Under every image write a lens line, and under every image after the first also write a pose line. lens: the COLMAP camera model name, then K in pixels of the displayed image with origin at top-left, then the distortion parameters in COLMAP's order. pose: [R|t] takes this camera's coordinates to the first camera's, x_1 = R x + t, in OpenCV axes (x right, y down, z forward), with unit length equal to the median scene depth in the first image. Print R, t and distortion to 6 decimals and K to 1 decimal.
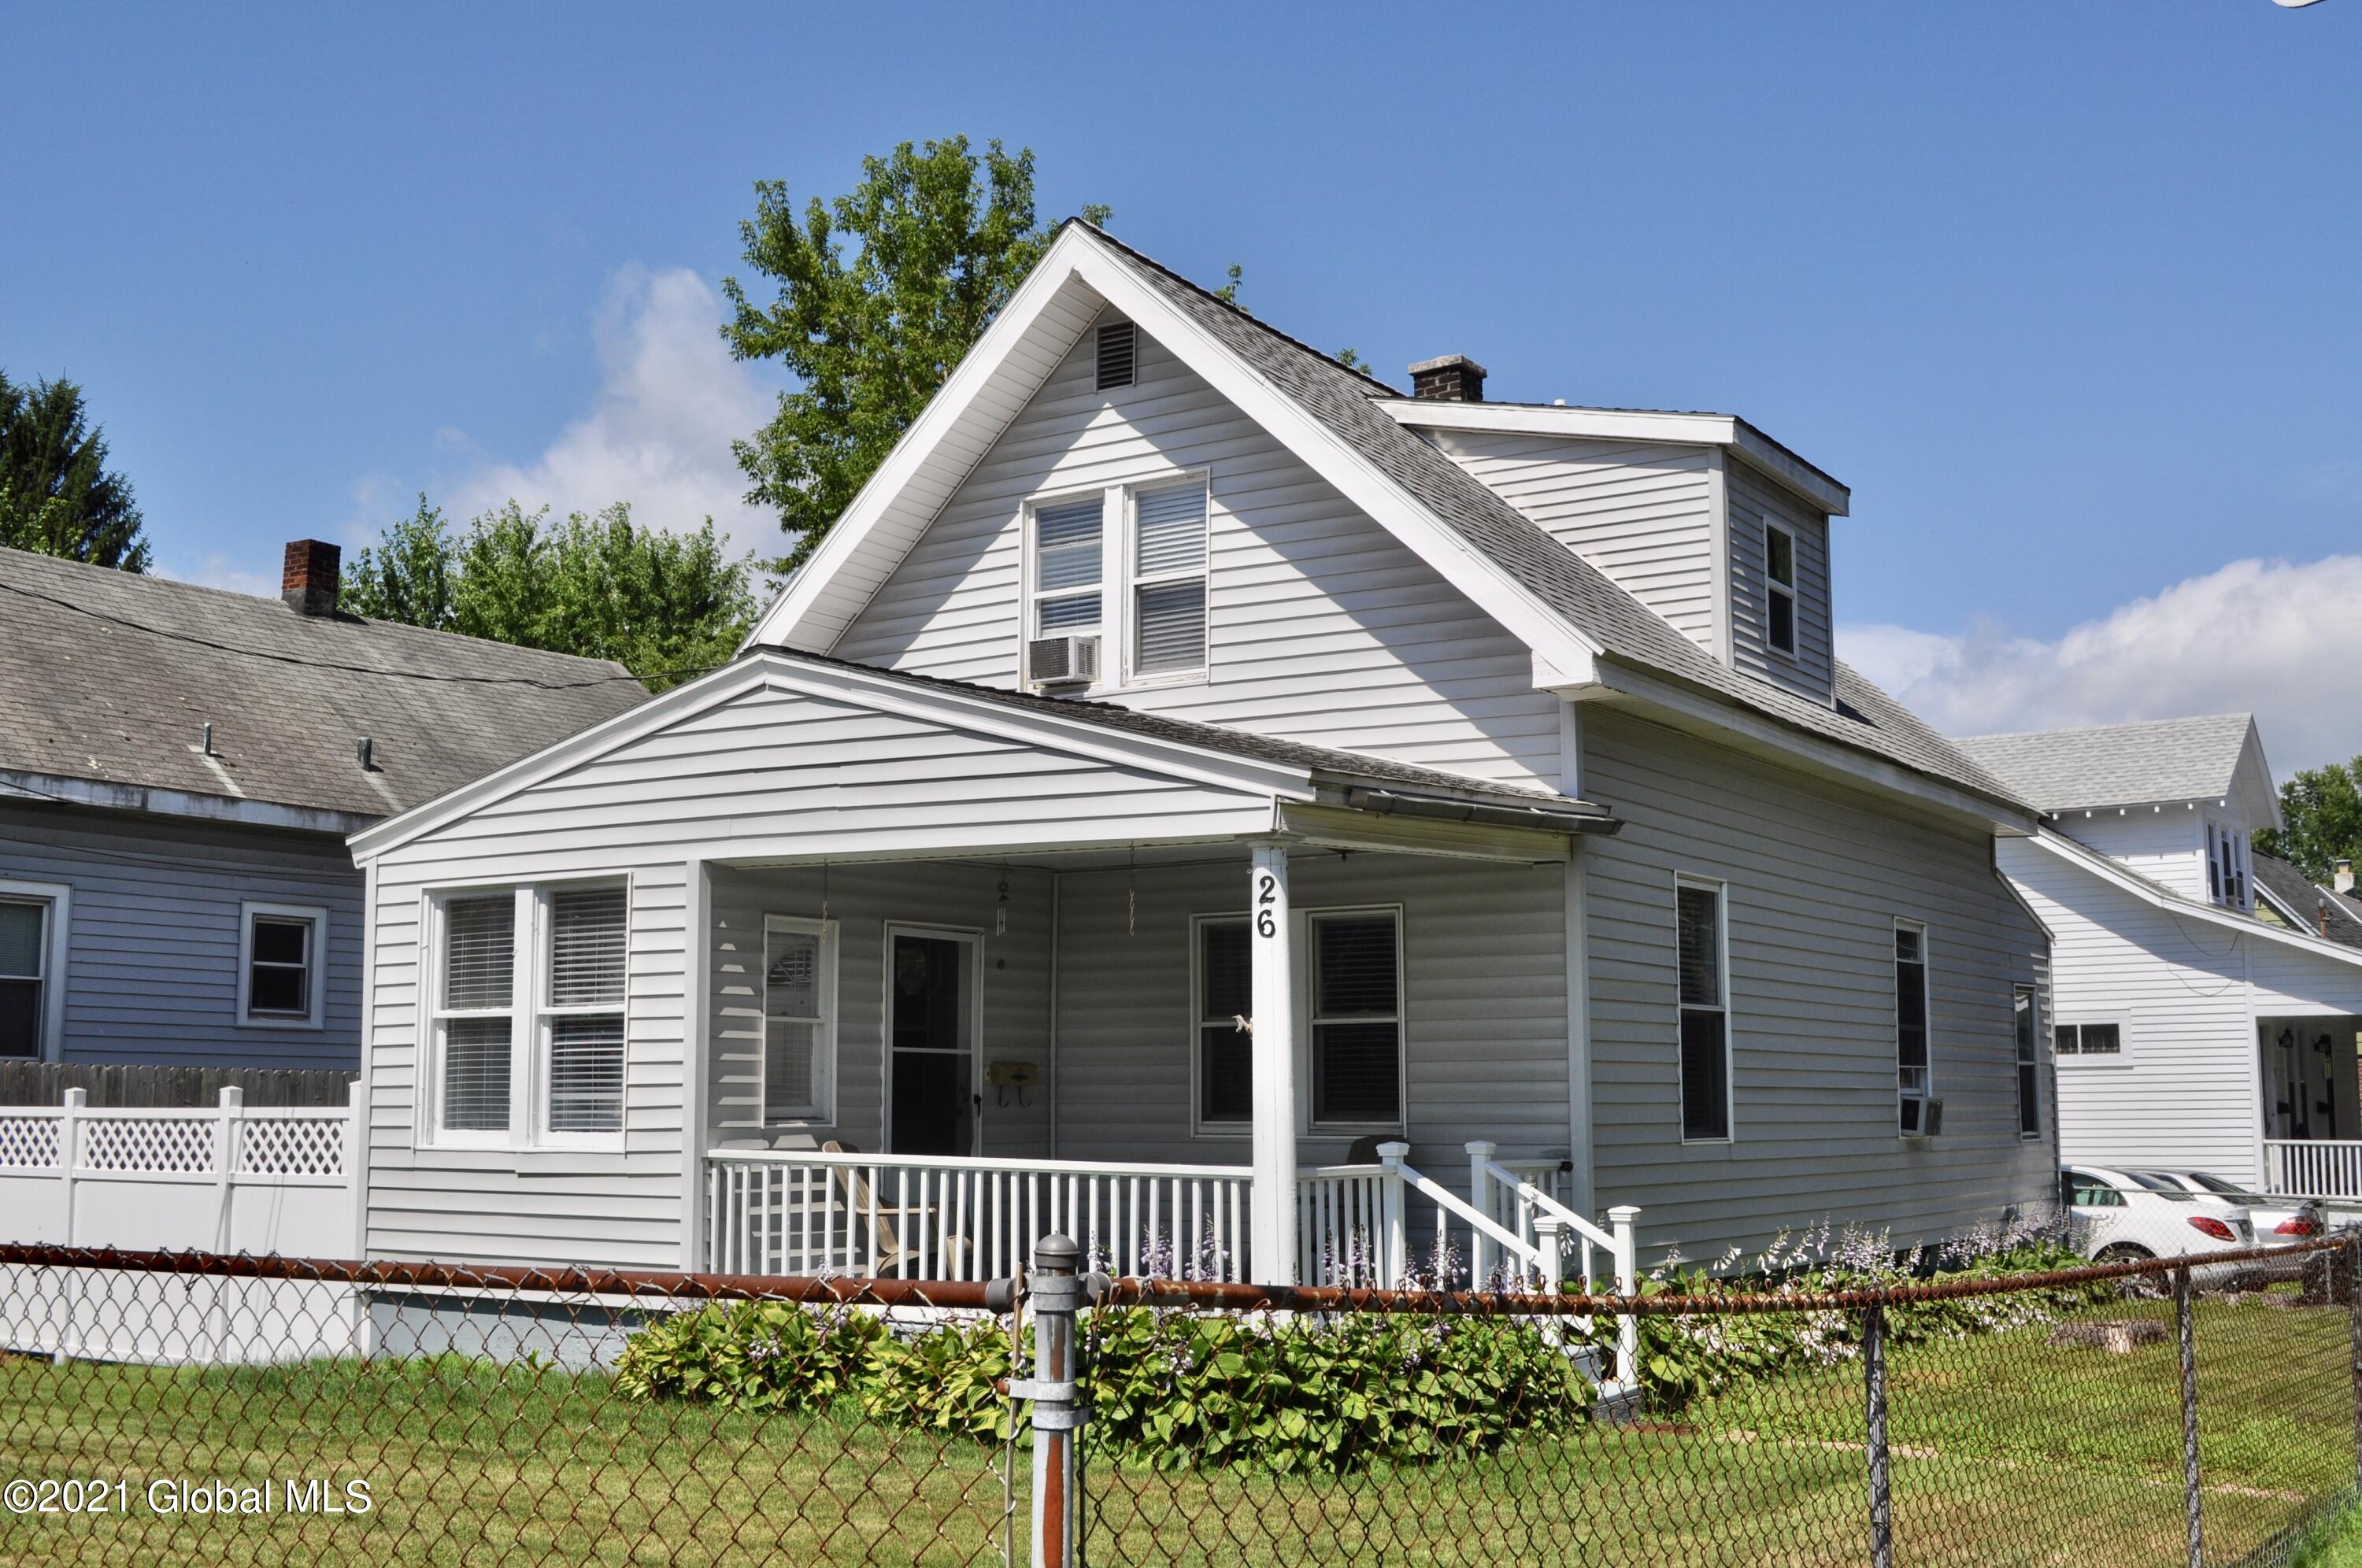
lens RADIAL K [[2527.9, 0, 1188.4], [0, 2527.9, 782.3], [0, 0, 1]] dist [-0.045212, 0.000000]
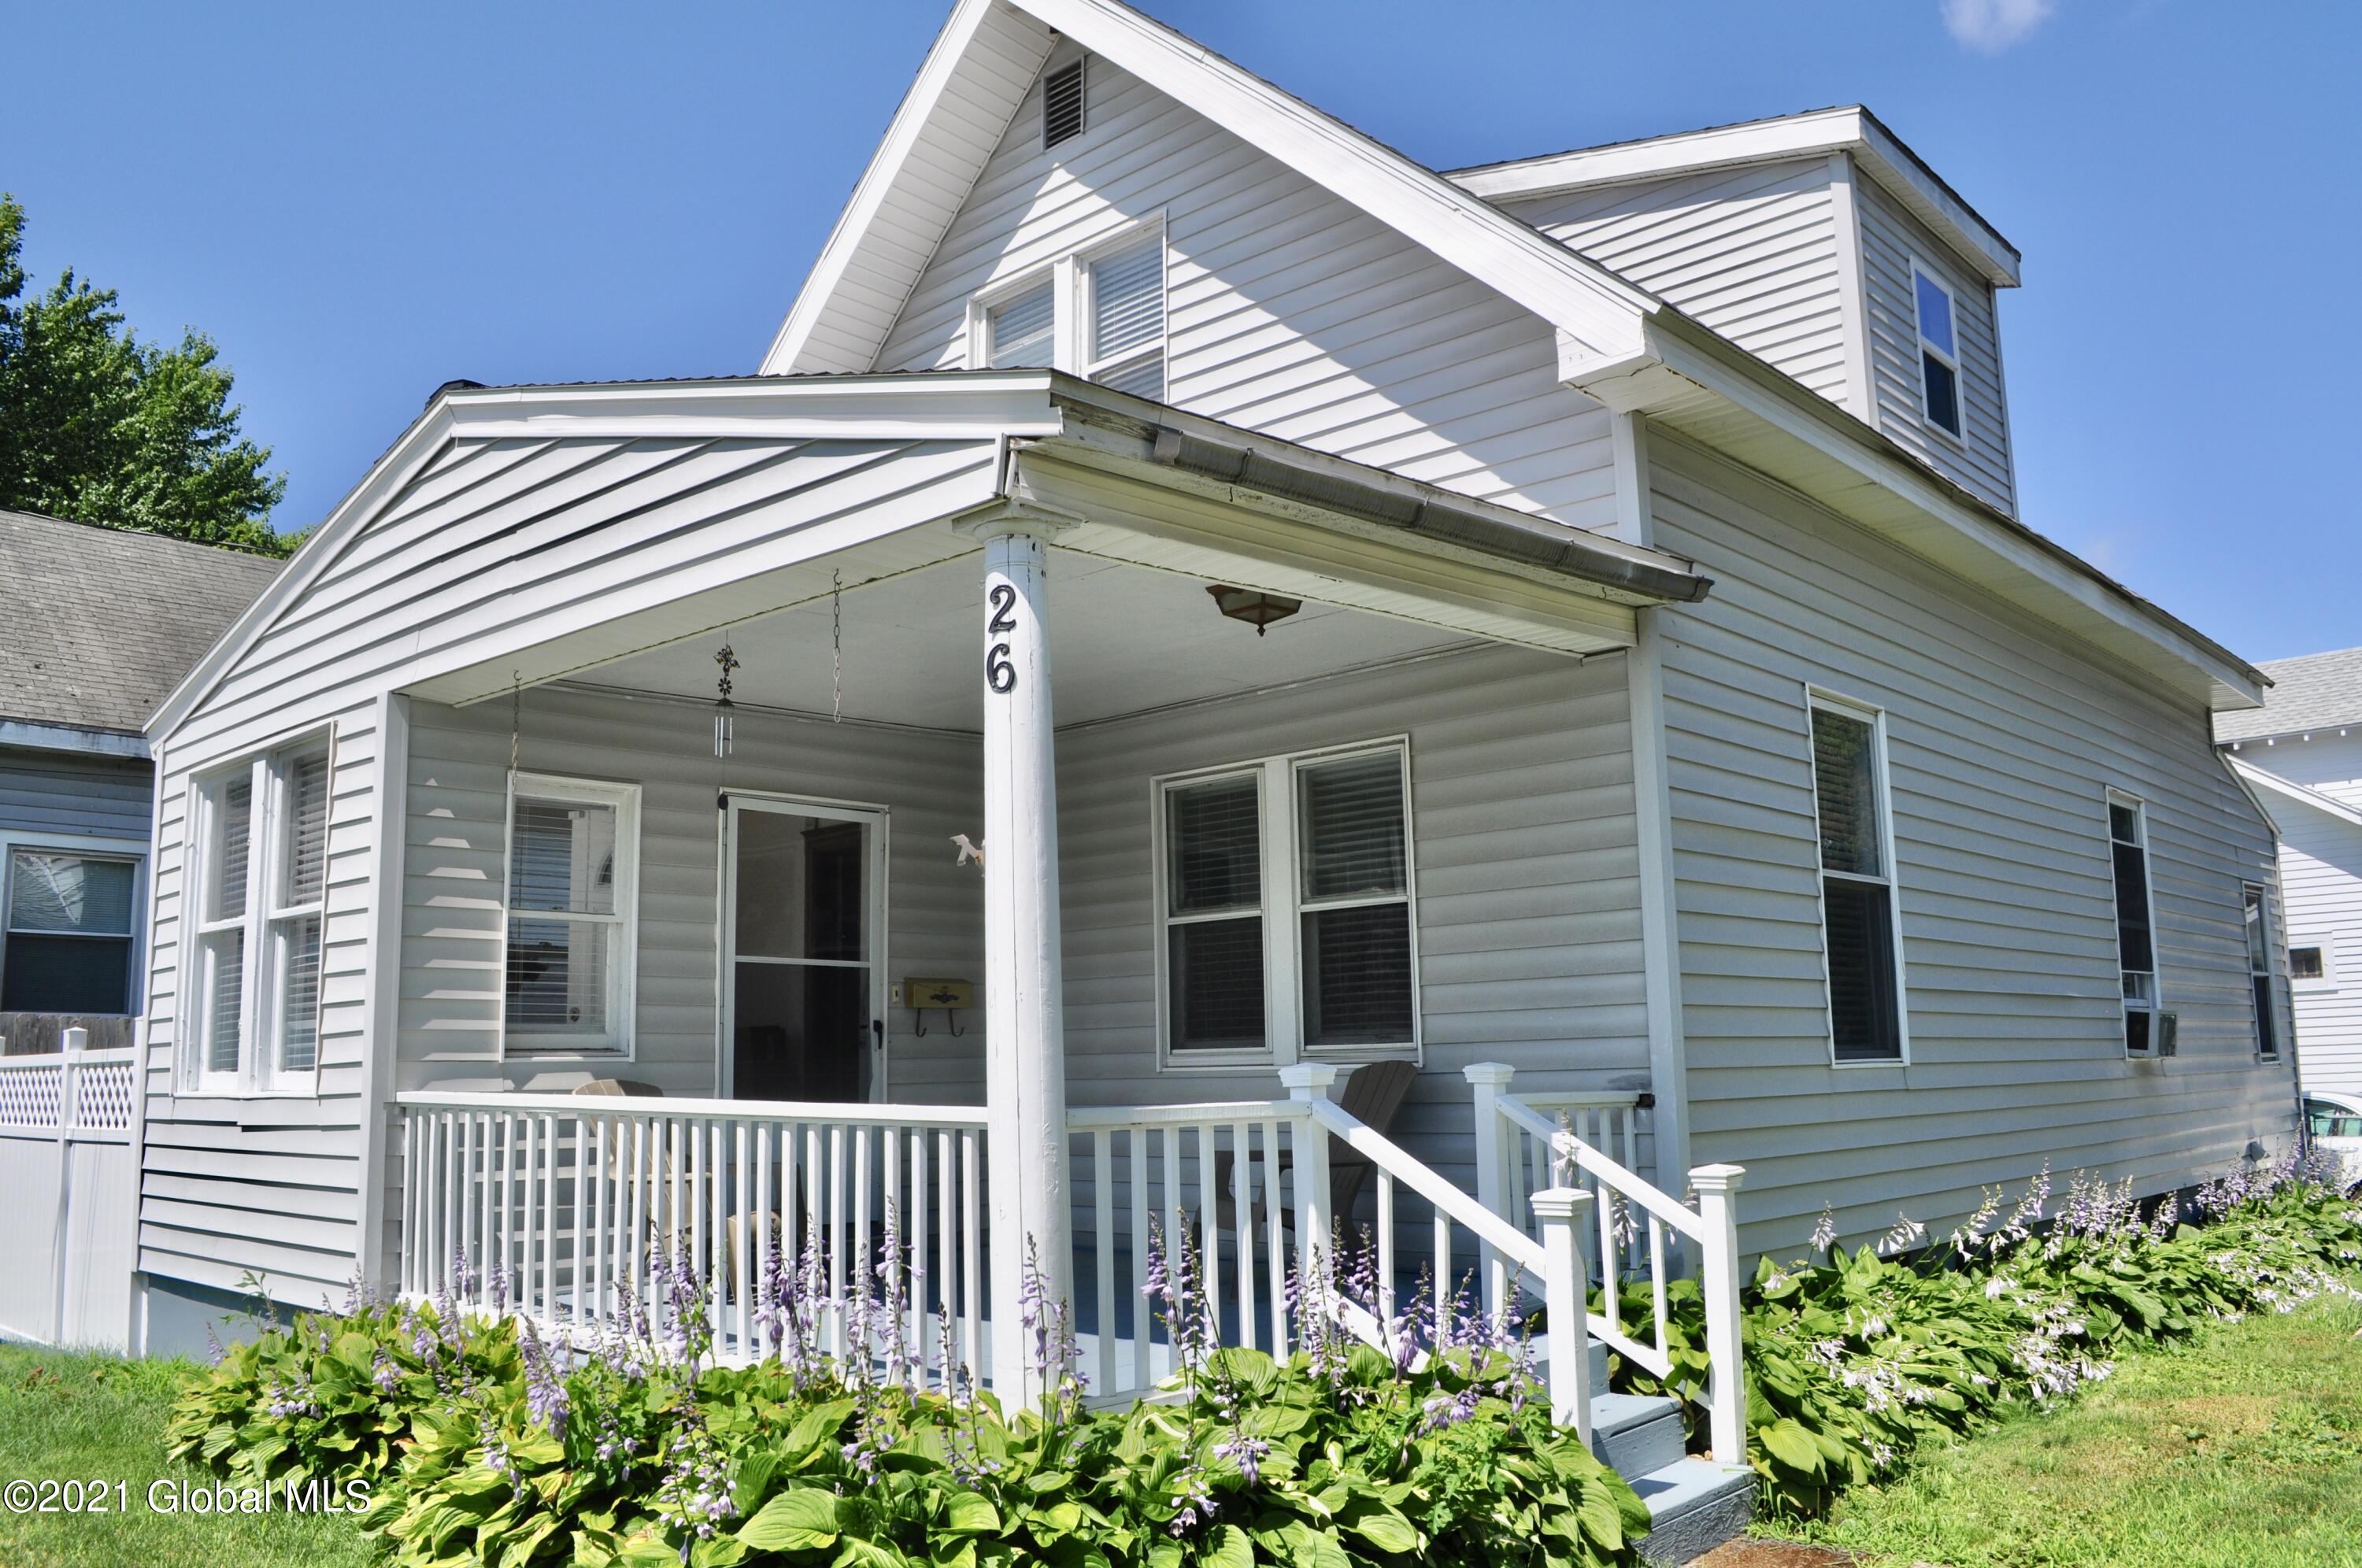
lens RADIAL K [[1910.4, 0, 1169.9], [0, 1910.4, 775.1], [0, 0, 1]] dist [-0.075029, 0.002053]
pose [[0.985988, -0.041838, -0.161486, 0.102806], [0.037523, 0.998855, -0.029682, 0.071315], [0.162543, 0.023206, 0.986429, 0.451639]]
